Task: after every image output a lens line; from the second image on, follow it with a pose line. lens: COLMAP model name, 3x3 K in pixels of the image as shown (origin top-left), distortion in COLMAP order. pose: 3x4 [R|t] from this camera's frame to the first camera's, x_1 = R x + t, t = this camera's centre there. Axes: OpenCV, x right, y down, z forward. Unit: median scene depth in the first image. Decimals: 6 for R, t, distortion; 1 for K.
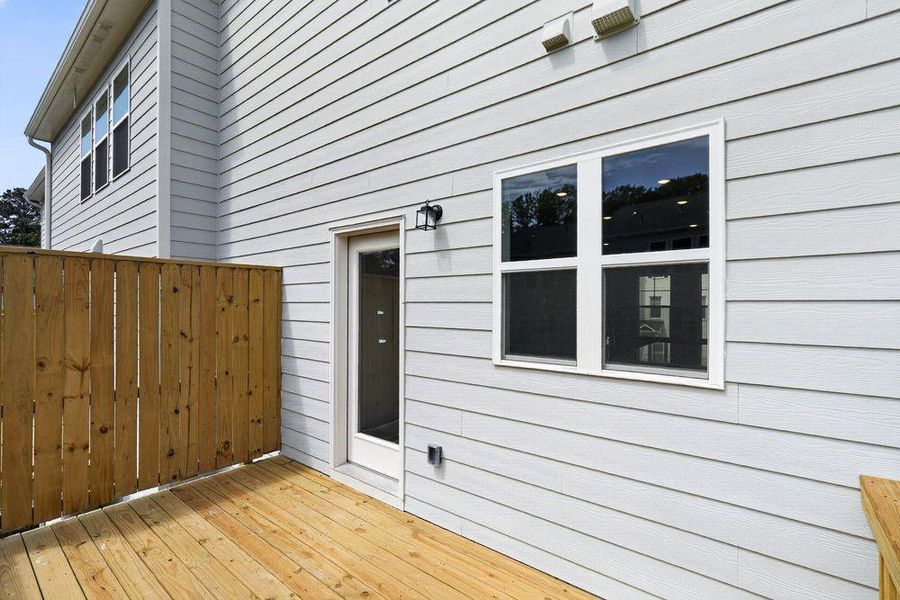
lens RADIAL K [[406.0, 0, 445.9], [0, 406.0, 298.0], [0, 0, 1]] dist [-0.002281, -0.000026]
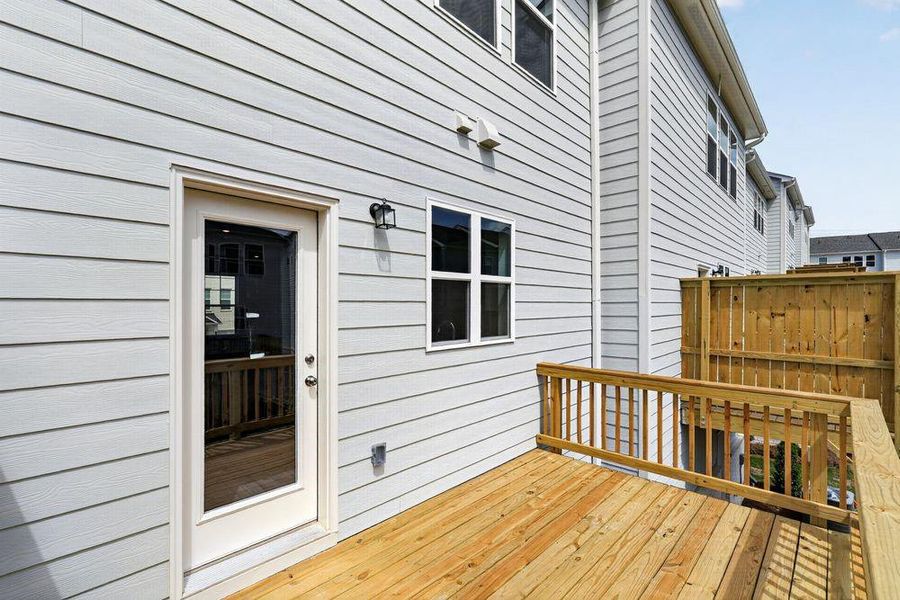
lens RADIAL K [[406.0, 0, 445.9], [0, 406.0, 298.0], [0, 0, 1]] dist [-0.002281, -0.000026]
pose [[0.102818, 0.011613, 0.994632, -1.130676], [-0.012448, 0.999869, -0.010387, 0.011436], [-0.994622, -0.011313, 0.102949, 0.827579]]
